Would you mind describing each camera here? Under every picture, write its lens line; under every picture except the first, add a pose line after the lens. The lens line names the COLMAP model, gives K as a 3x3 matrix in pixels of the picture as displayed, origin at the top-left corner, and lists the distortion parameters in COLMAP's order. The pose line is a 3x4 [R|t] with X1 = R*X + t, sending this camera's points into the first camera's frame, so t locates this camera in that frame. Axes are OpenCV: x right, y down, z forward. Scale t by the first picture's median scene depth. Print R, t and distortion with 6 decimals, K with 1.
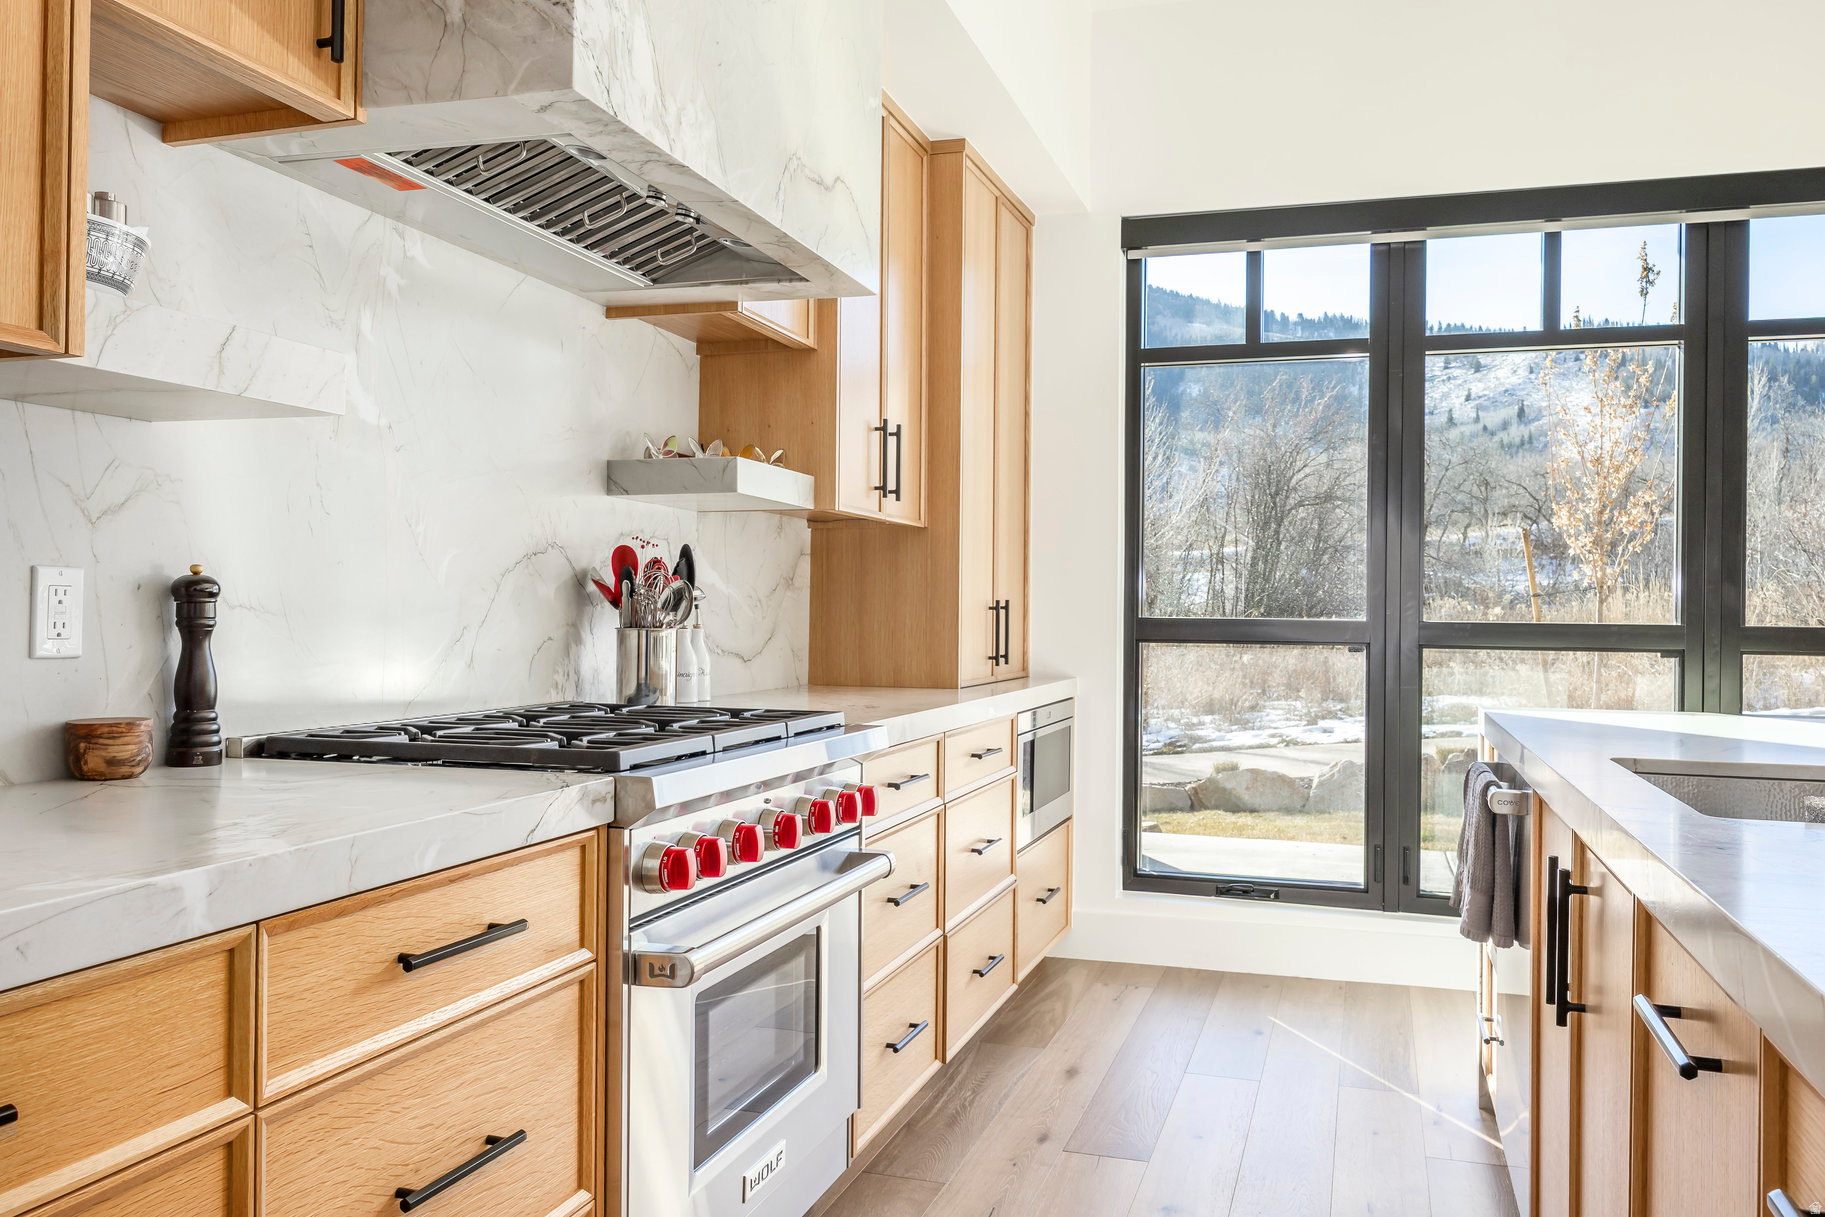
lens RADIAL K [[1393.8, 0, 912.5], [0, 1393.8, 608.5], [0, 0, 1]] dist [-0.000779, 0.000612]
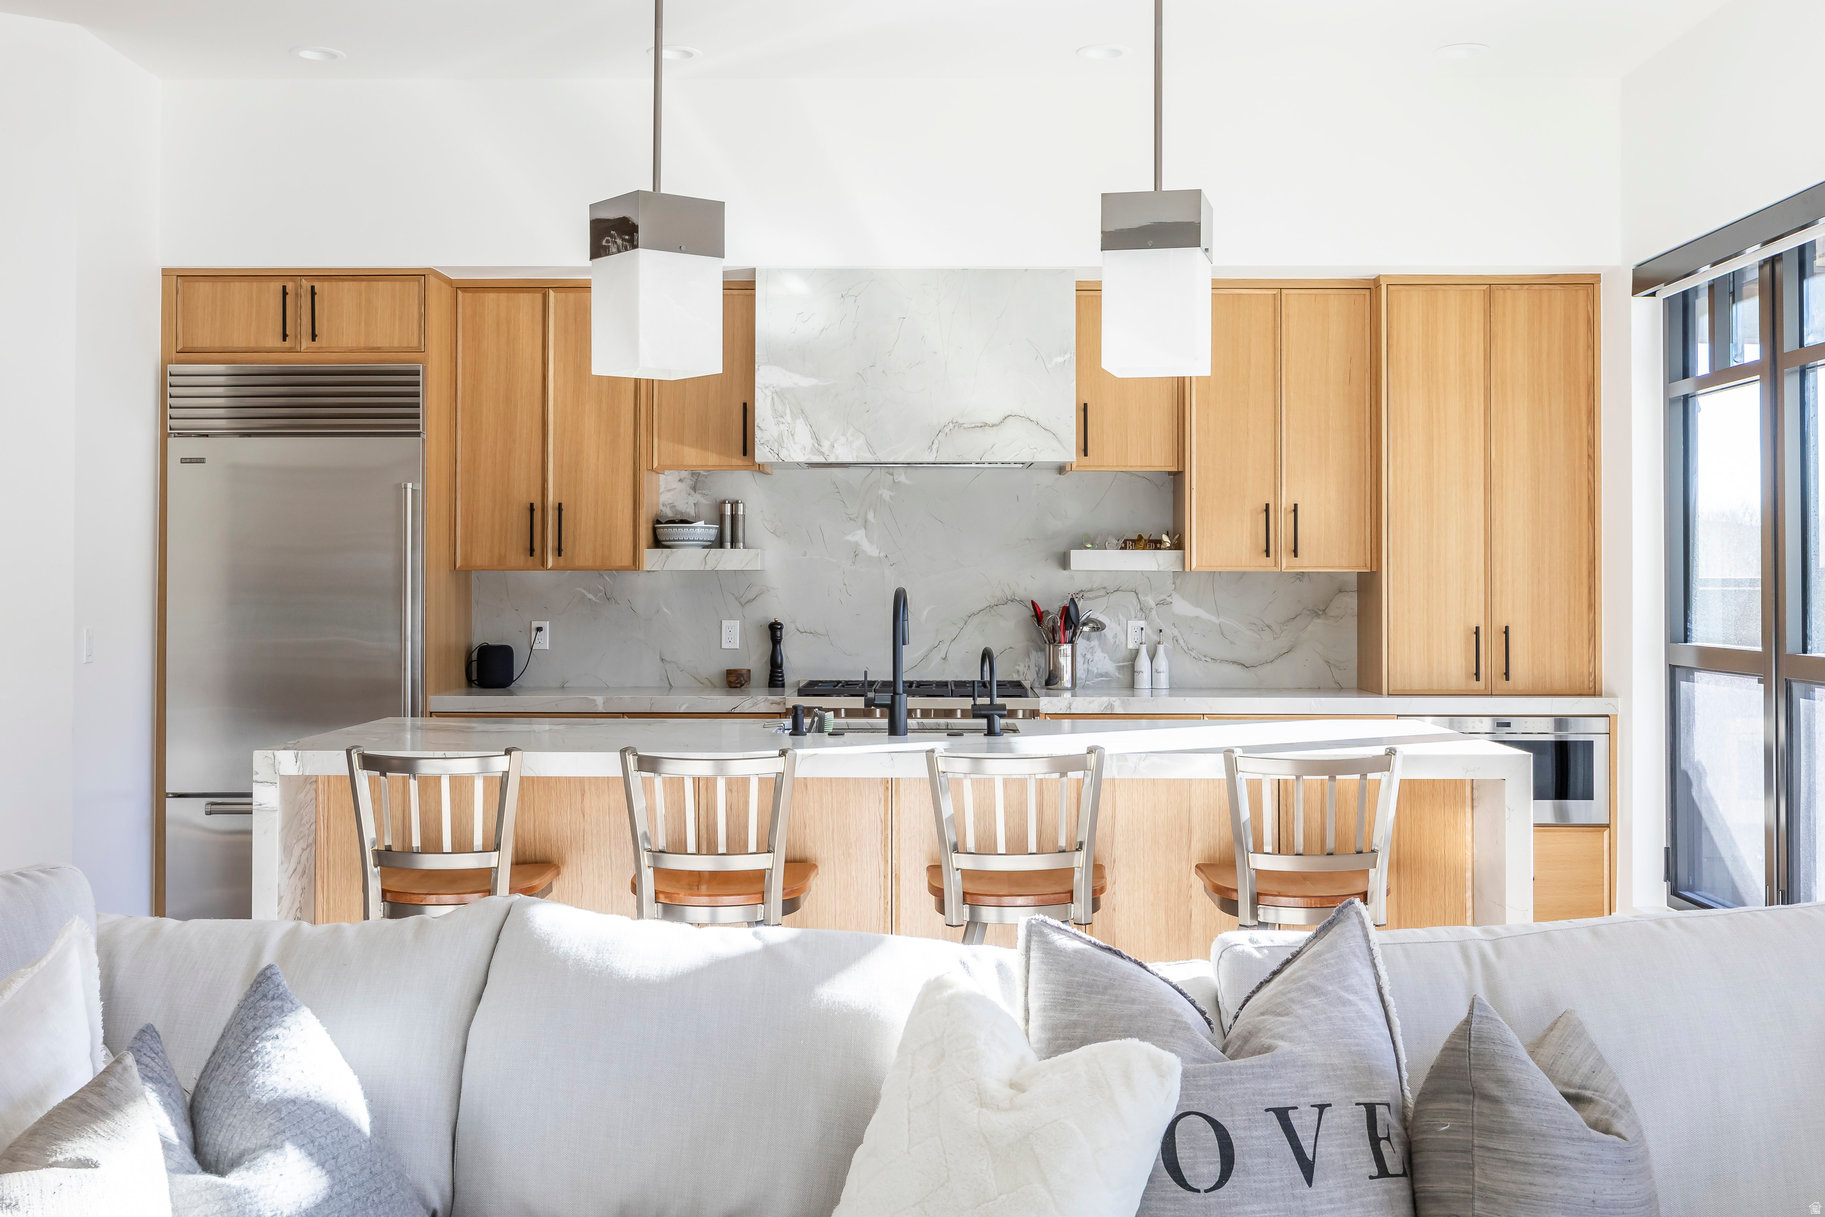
lens RADIAL K [[1866.8, 0, 913.4], [0, 1866.8, 546.3], [0, 0, 1]] dist [-0.011896, -0.001515]
pose [[0.295021, -0.030034, -0.955019, 1.488937], [0.003063, 0.999530, -0.030487, -0.028017], [0.955486, 0.006069, 0.294975, 0.059362]]
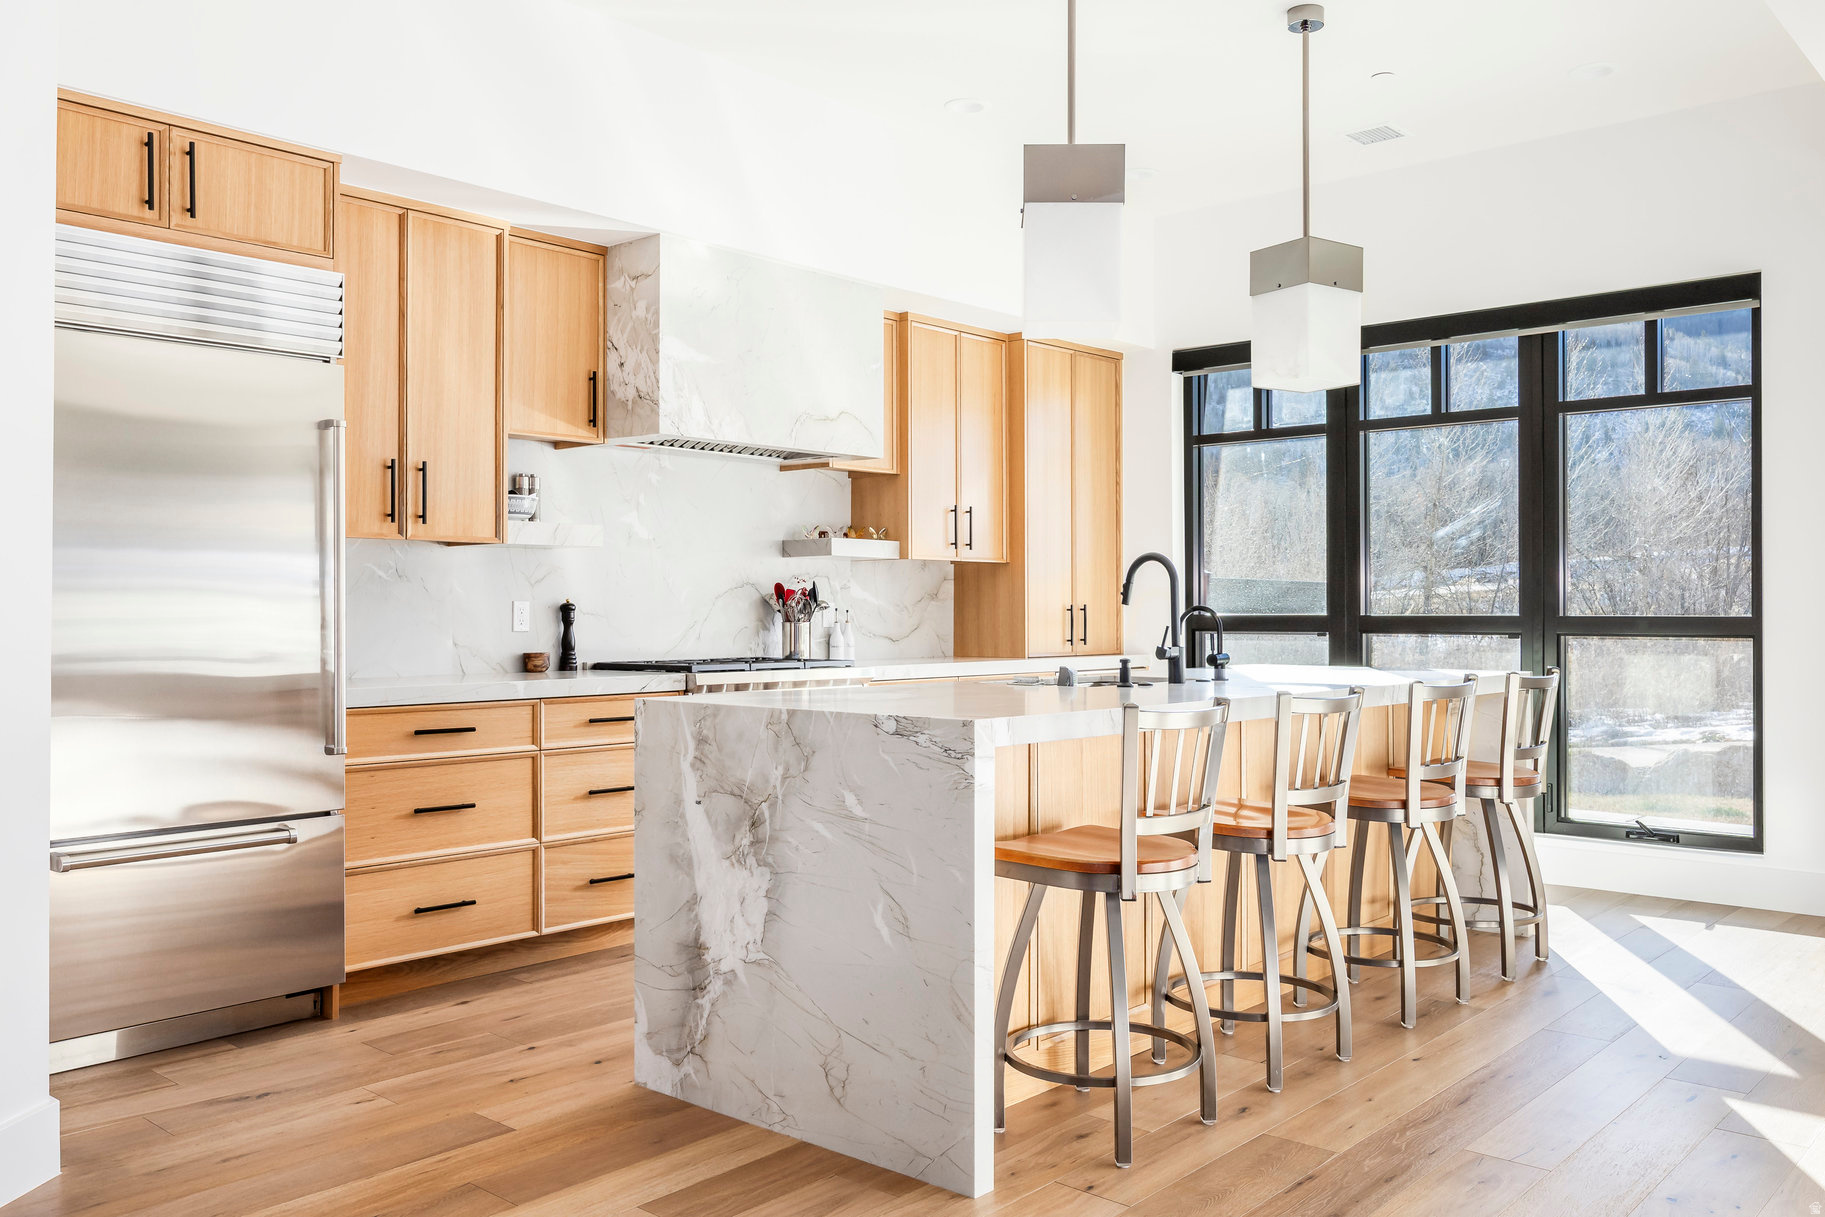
lens RADIAL K [[1463.3, 0, 925.0], [0, 1463.3, 601.1], [0, 0, 1]] dist [0.003680, 0.001605]
pose [[0.914528, -0.014793, -0.404253, 0.603379], [0.011753, 0.999881, -0.010000, 0.004954], [0.404352, 0.004394, 0.914593, -0.633345]]
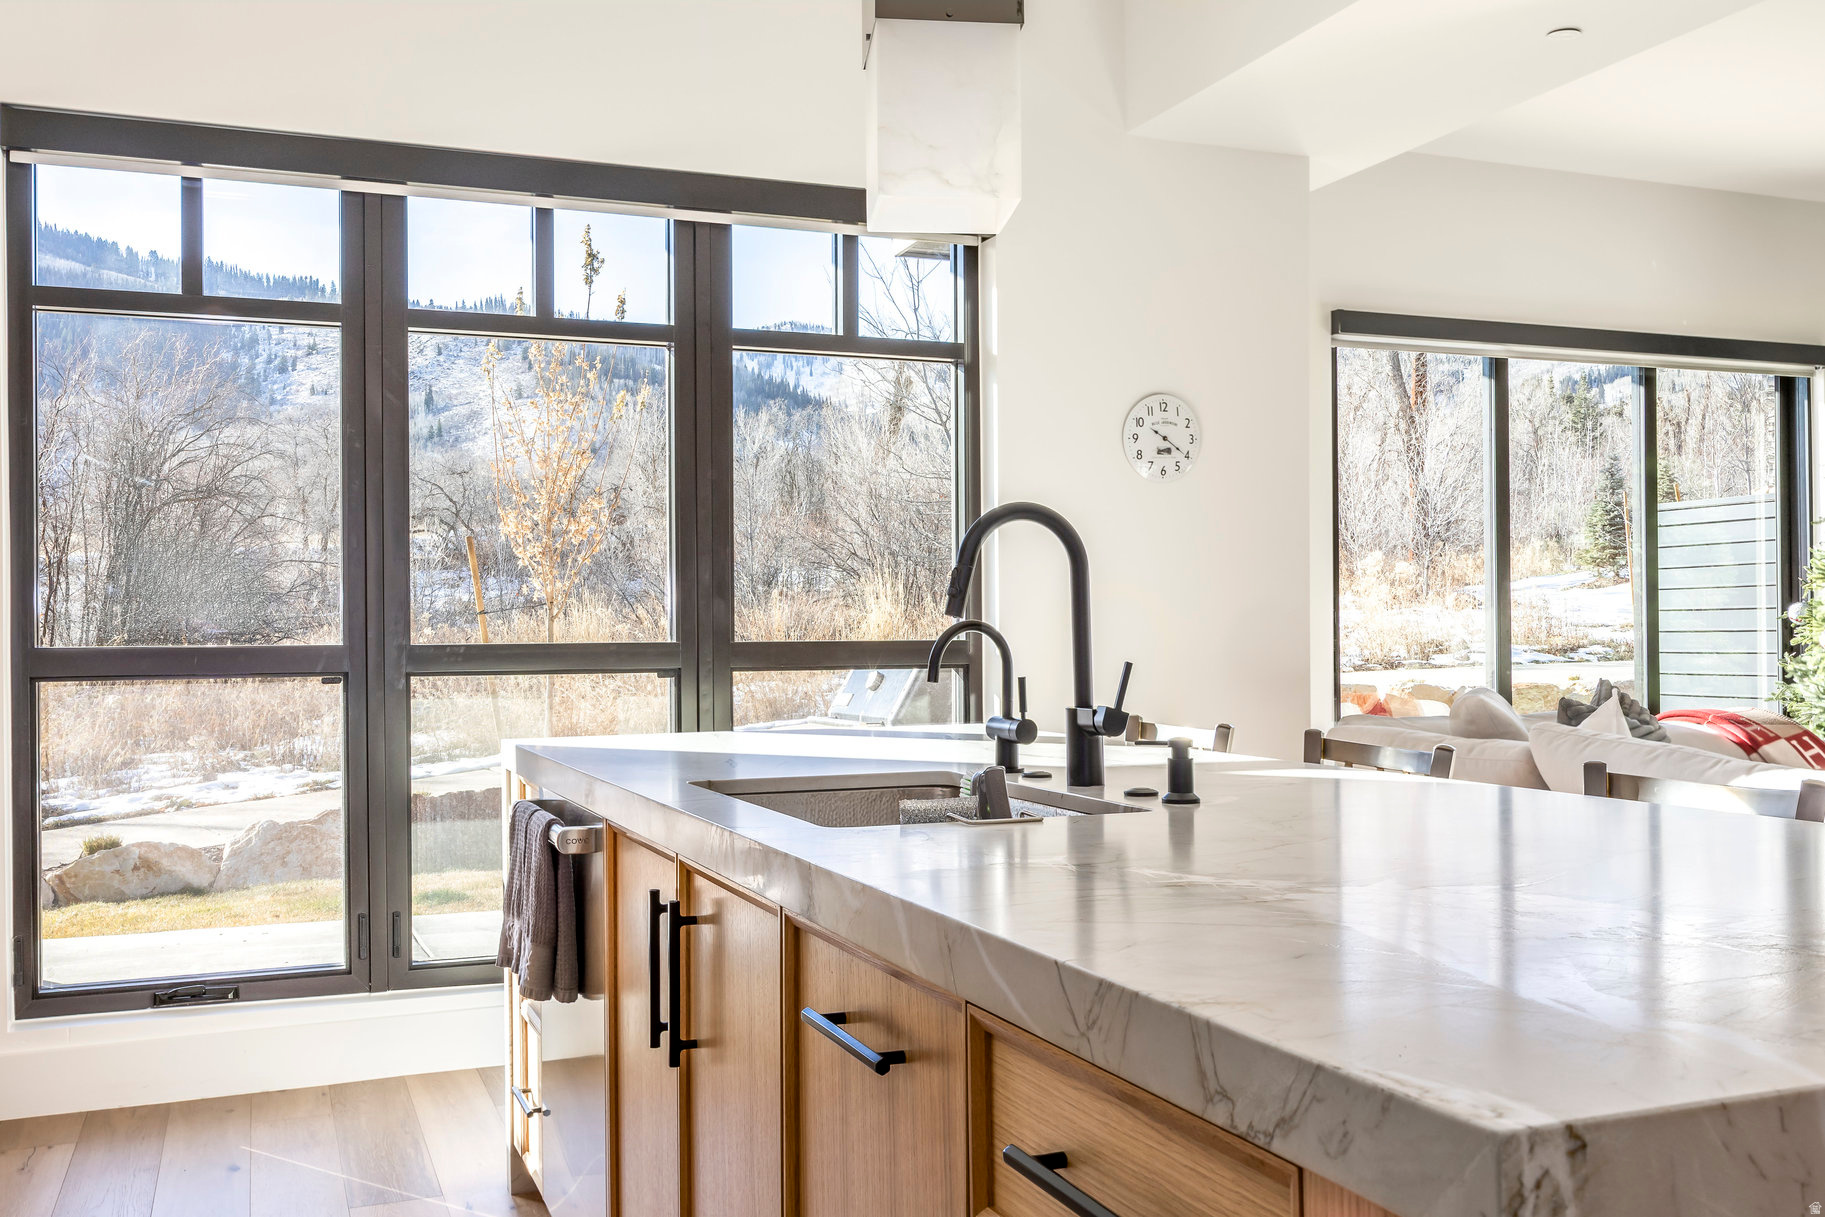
lens RADIAL K [[1707.3, 0, 919.6], [0, 1707.3, 617.4], [0, 0, 1]] dist [0.012178, 0.010881]
pose [[0.770761, -0.011912, 0.637013, -0.061097], [0.016847, 0.999857, -0.001687, -0.000321], [-0.636902, 0.012032, 0.770851, -0.001632]]
